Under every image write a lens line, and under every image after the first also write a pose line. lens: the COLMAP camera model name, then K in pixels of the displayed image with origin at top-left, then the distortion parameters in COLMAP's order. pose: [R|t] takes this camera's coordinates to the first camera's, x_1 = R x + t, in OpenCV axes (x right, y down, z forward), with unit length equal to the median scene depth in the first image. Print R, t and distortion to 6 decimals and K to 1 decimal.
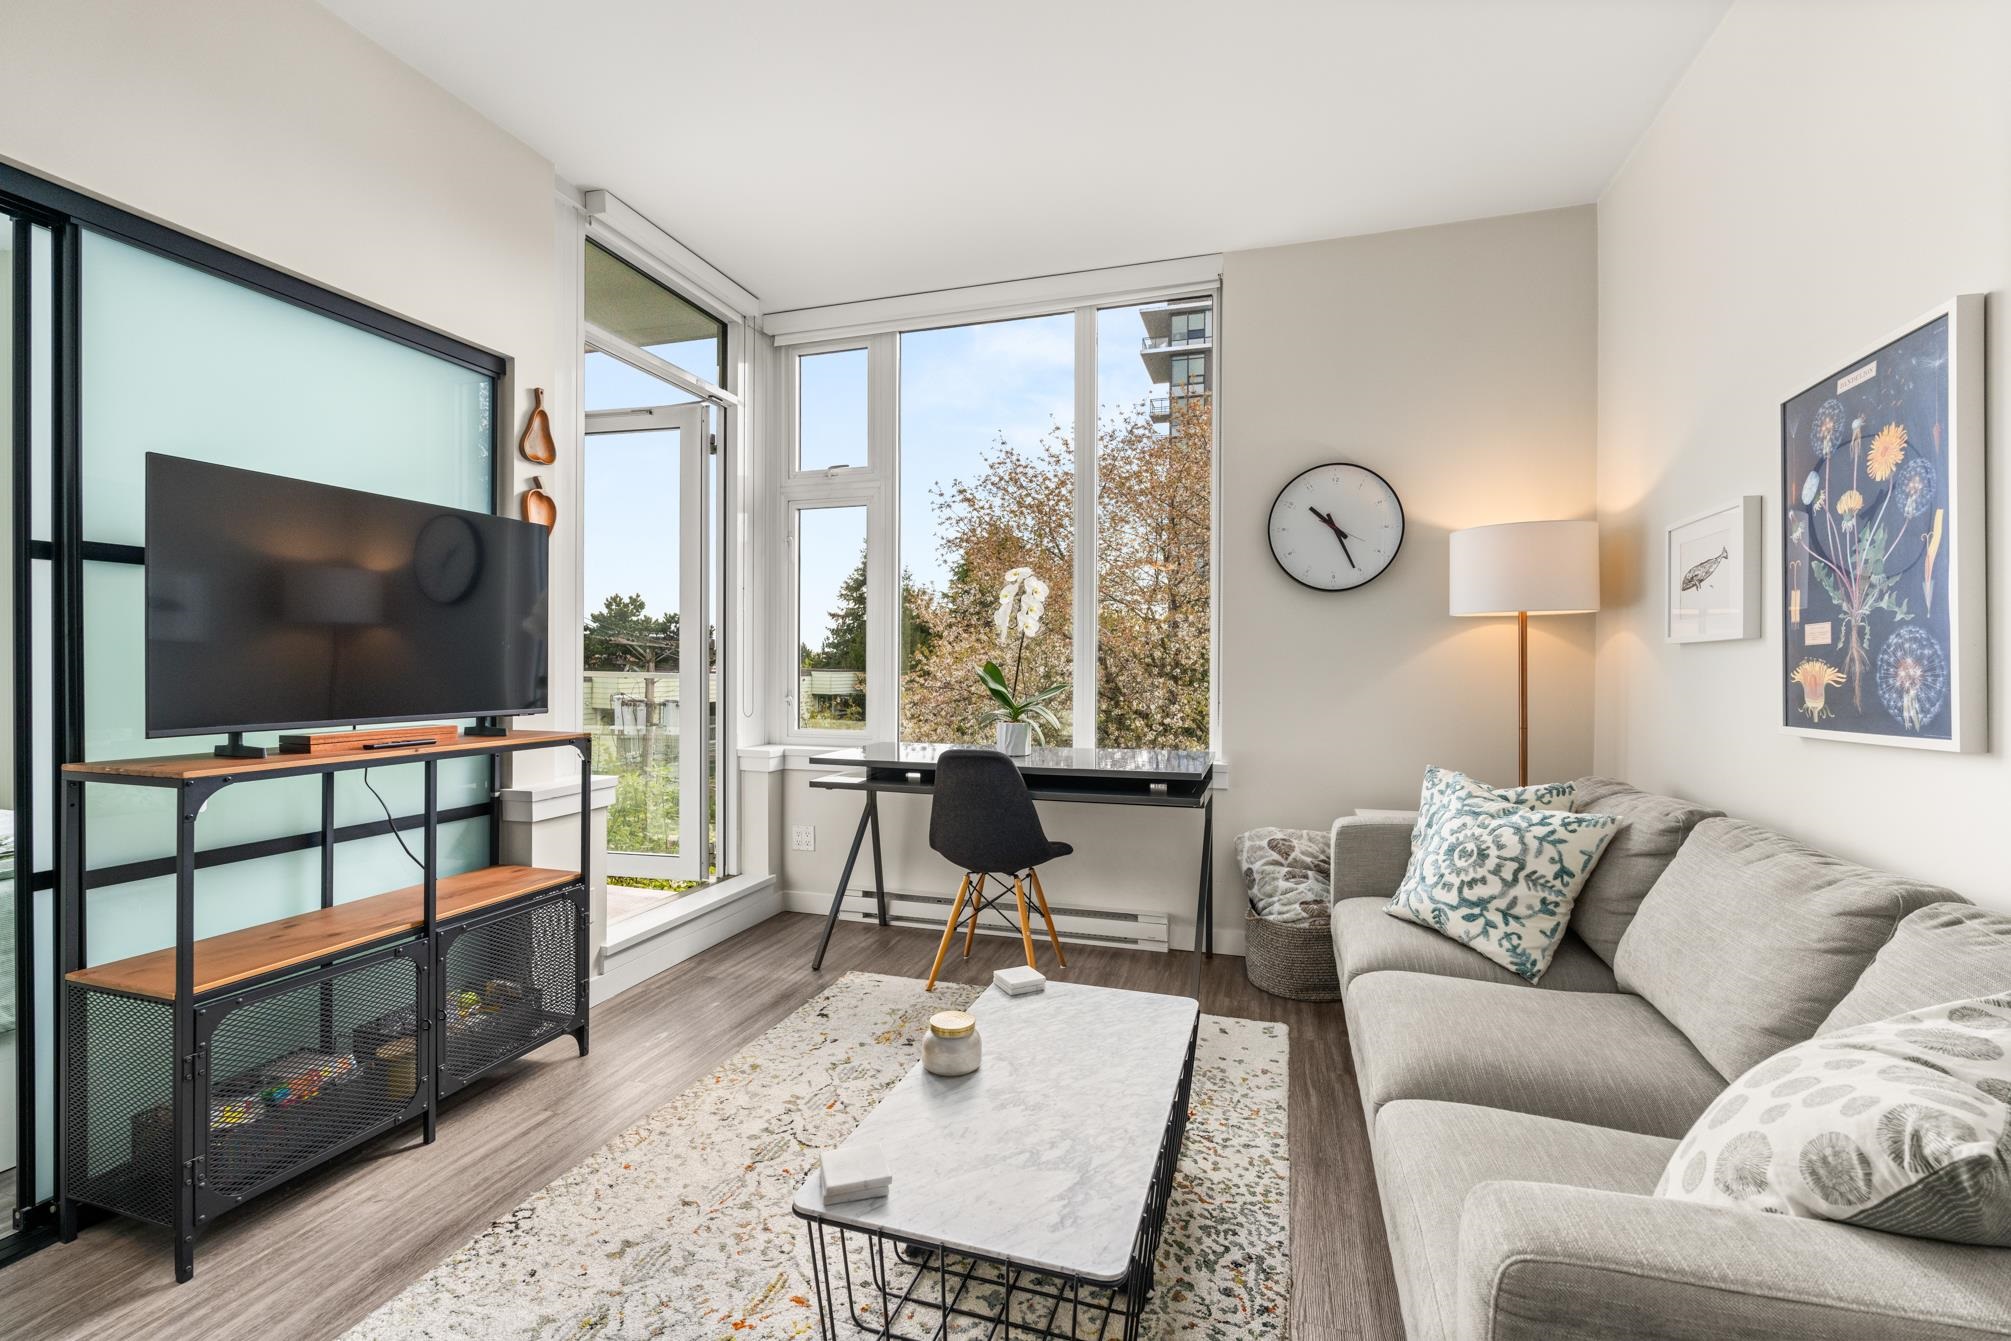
lens RADIAL K [[872.0, 0, 998.6], [0, 872.0, 665.3], [0, 0, 1]] dist [-0.010051, 0.001703]
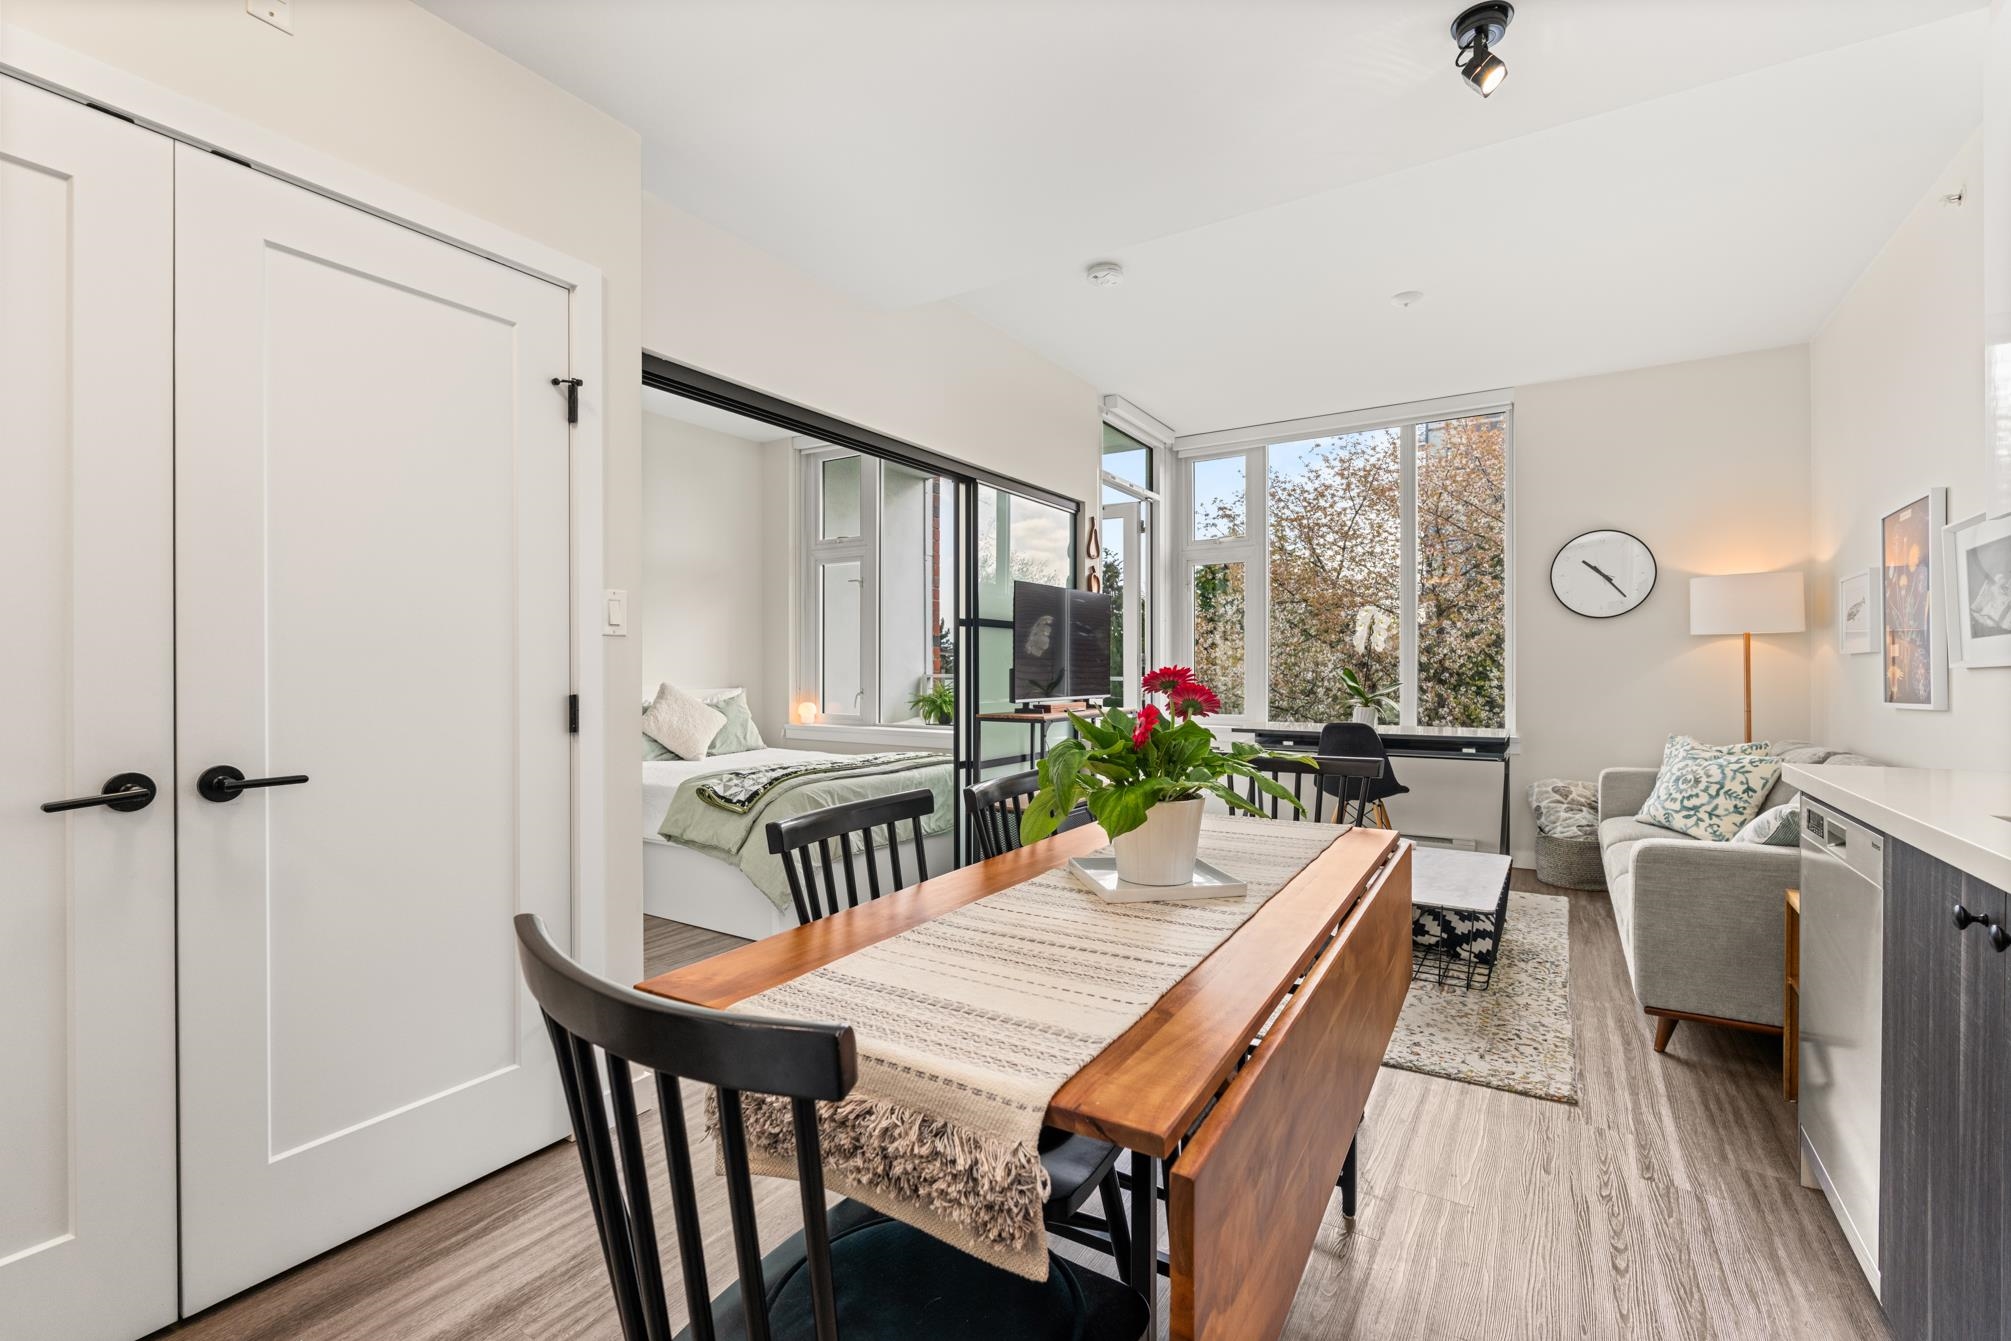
lens RADIAL K [[872.0, 0, 1001.0], [0, 872.0, 667.1], [0, 0, 1]] dist [-0.010051, 0.001703]
pose [[0.967211, -0.005614, -0.253912, -0.259958], [0.004385, 0.999976, -0.005405, 0.000337], [0.253936, 0.004114, 0.967212, -0.786486]]
